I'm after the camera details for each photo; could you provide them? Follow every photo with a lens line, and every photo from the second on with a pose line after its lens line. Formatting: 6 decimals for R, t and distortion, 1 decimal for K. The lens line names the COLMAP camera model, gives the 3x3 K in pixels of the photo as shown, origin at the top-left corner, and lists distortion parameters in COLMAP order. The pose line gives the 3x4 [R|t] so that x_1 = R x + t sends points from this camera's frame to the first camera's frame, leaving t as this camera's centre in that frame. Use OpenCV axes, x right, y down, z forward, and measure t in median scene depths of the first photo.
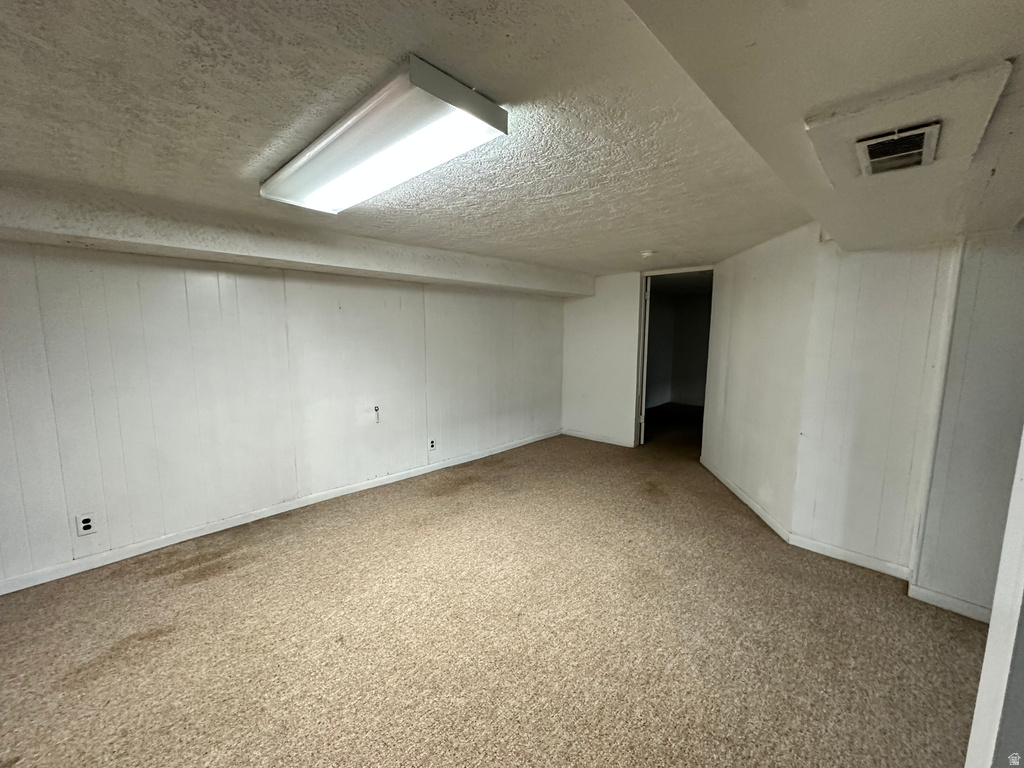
lens RADIAL K [[406.8, 0, 510.6], [0, 406.8, 384.0], [0, 0, 1]] dist [-0.006094, 0.000793]
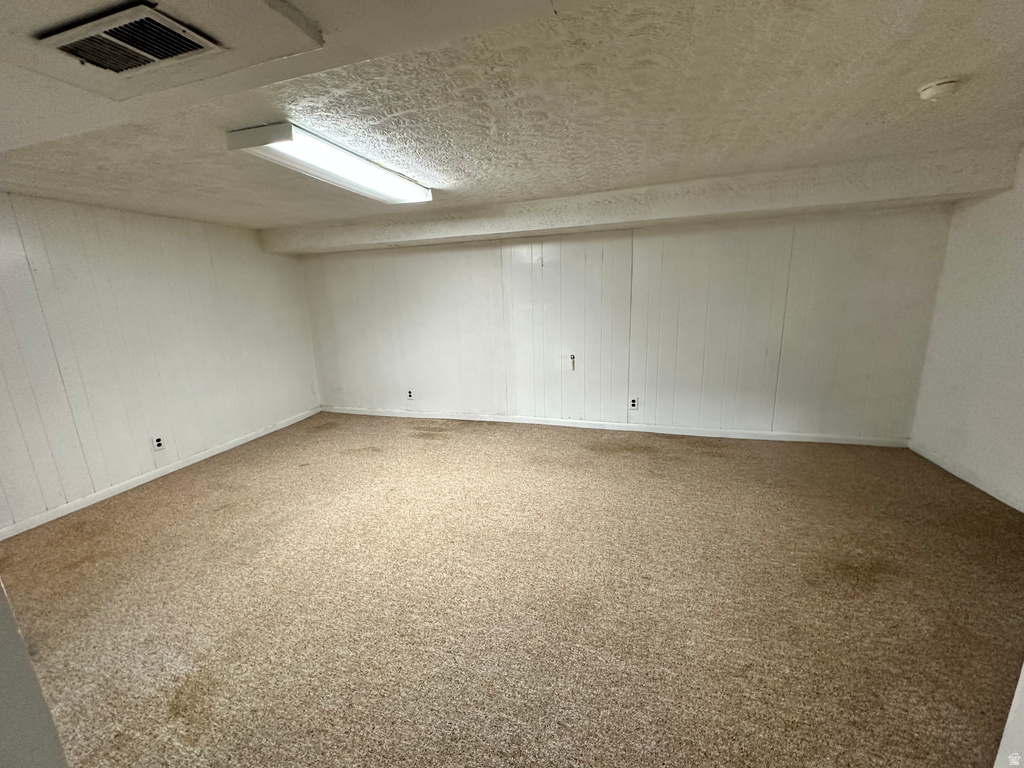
lens RADIAL K [[406.8, 0, 509.7], [0, 406.8, 384.8], [0, 0, 1]] dist [-0.006094, 0.000793]
pose [[0.455525, 0.180769, -0.871677, 0.634685], [-0.072272, 0.983444, 0.166179, -0.039803], [0.887285, -0.012701, 0.461047, 0.395917]]
